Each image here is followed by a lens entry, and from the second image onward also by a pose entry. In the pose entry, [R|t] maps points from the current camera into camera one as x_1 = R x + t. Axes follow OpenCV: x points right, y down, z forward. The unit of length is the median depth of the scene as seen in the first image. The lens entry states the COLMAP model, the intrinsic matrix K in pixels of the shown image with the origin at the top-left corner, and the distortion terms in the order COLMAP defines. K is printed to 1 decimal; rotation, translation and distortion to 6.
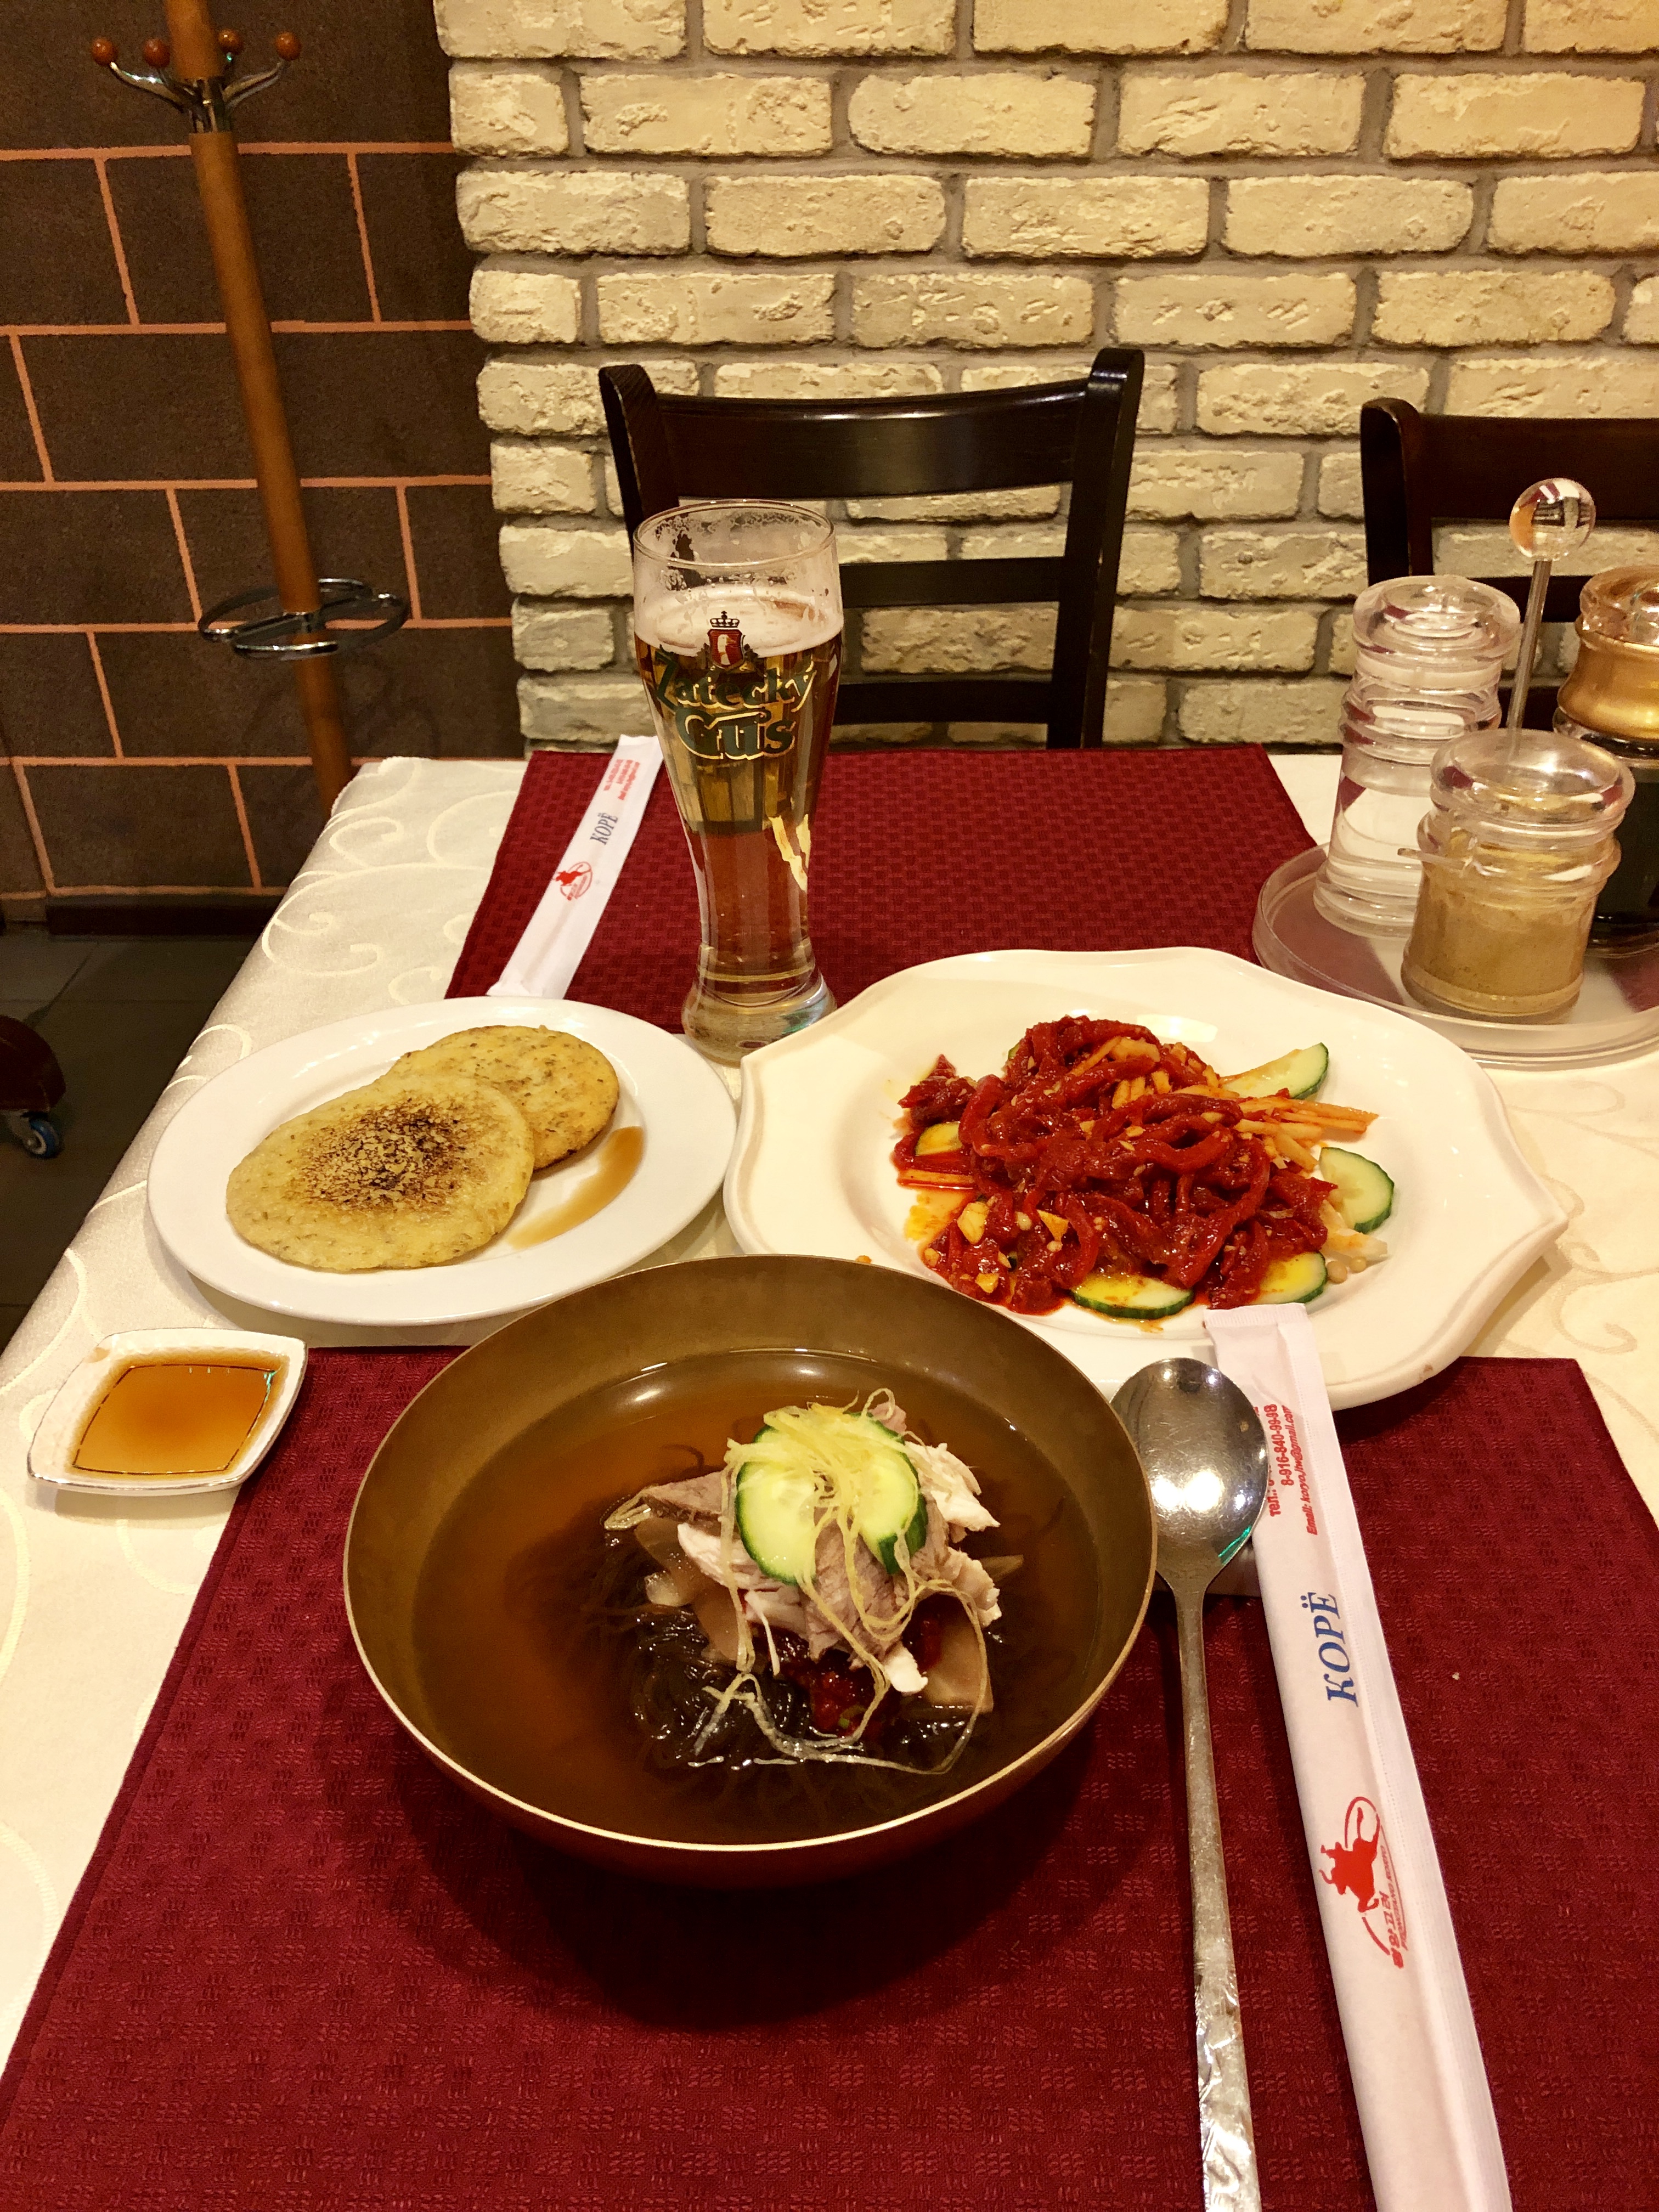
lens RADIAL K [[1804.6, 0, 828.7], [0, 1804.6, 1107.6], [0, 0, 1]] dist [0.006195, -0.017492]
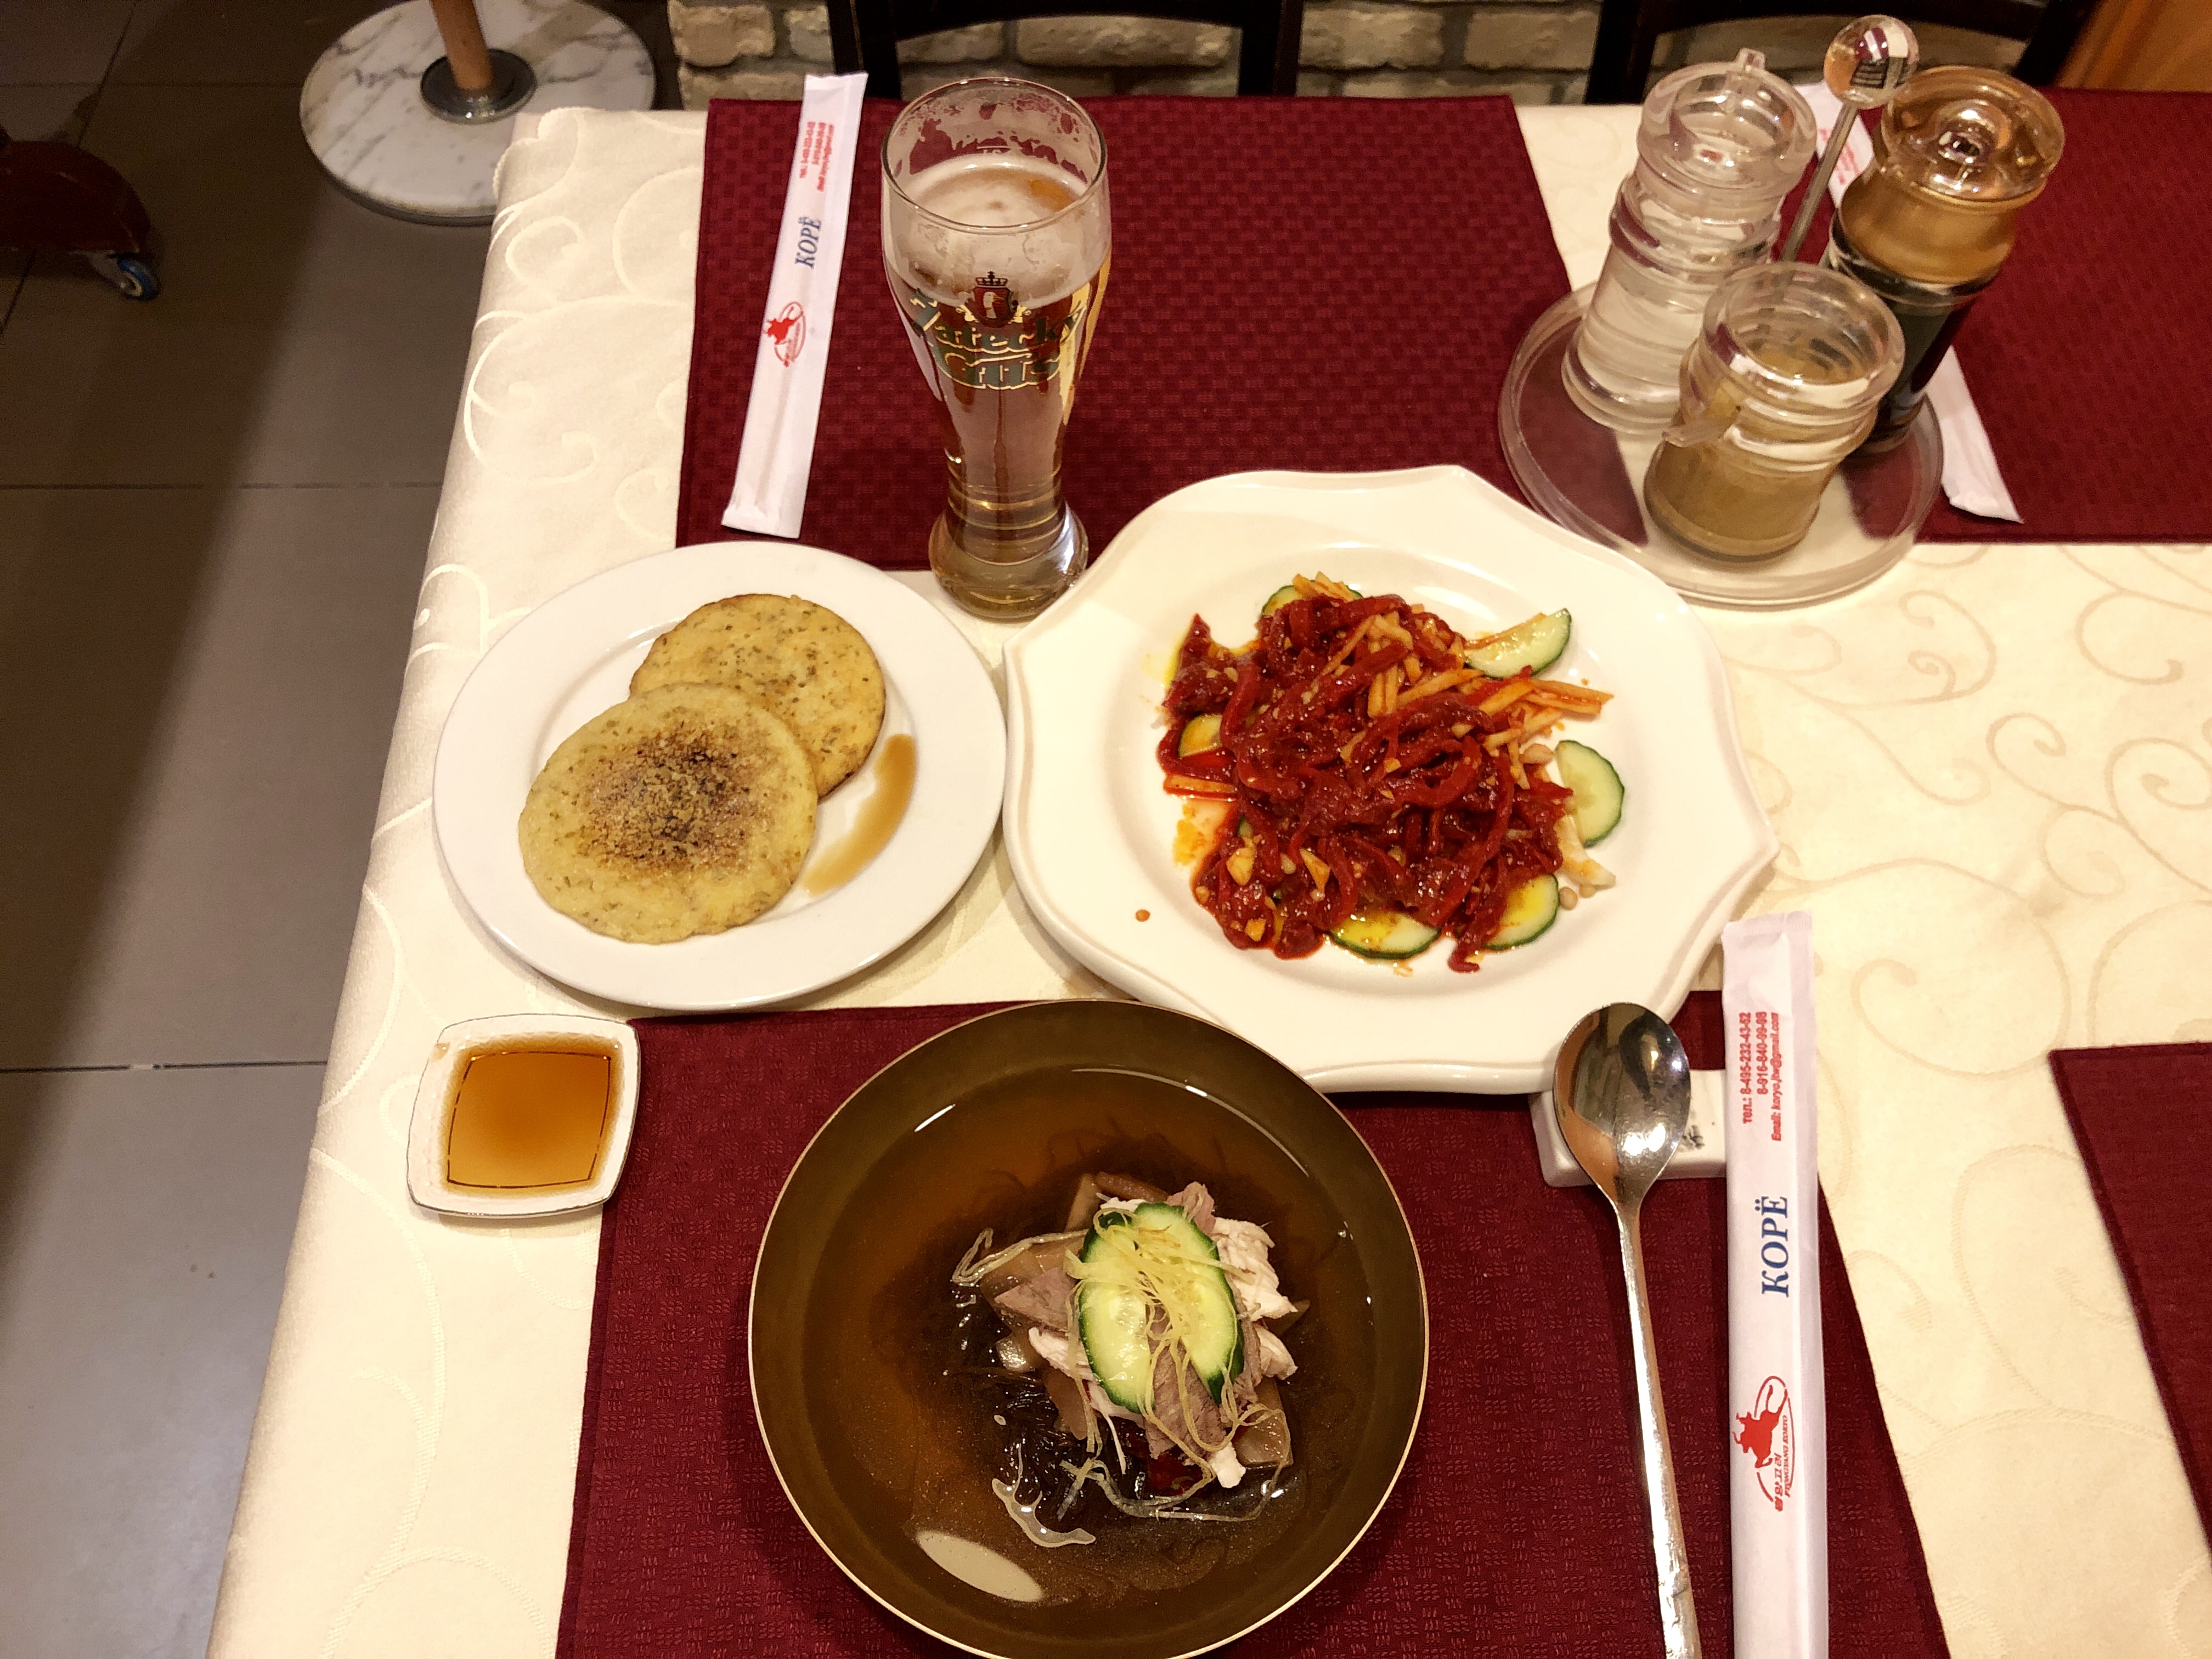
lens RADIAL K [[1804.6, 0, 1110.3], [0, 1804.6, 834.6], [0, 0, 1]] dist [0.006195, -0.017492]
pose [[0.996525, -0.036377, 0.074933, -0.074010], [0.001440, 0.906989, 0.421153, -0.387714], [-0.083284, -0.419581, 0.903889, 0.042631]]
